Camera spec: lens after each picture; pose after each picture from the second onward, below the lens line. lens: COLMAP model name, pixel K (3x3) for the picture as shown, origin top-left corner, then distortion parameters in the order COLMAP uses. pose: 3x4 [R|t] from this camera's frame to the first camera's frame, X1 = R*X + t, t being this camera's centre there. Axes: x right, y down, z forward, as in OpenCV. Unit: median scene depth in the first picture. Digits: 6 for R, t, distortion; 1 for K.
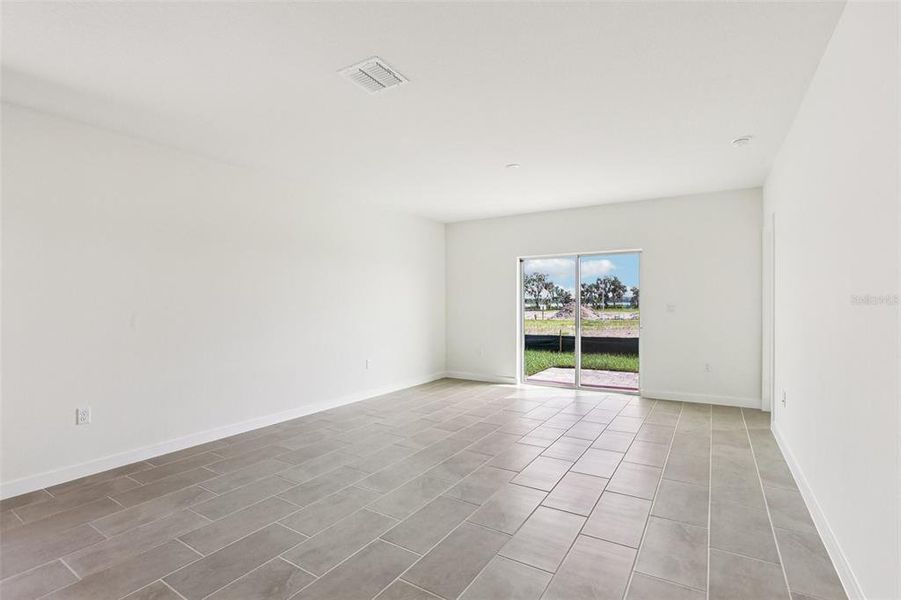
lens RADIAL K [[425.9, 0, 451.4], [0, 425.9, 307.4], [0, 0, 1]] dist [-0.043234, 0.012453]
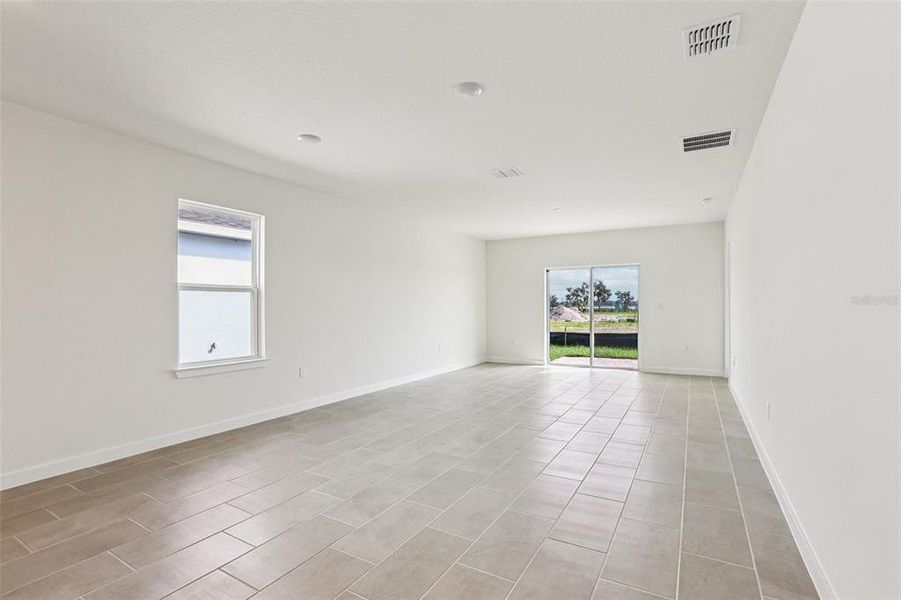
lens RADIAL K [[425.9, 0, 448.8], [0, 425.9, 302.4], [0, 0, 1]] dist [-0.043234, 0.012453]
pose [[0.999368, 0.012538, 0.033274, -0.186591], [-0.012002, 0.999796, -0.016250, 0.011552], [-0.033471, 0.015840, 0.999314, -0.301735]]
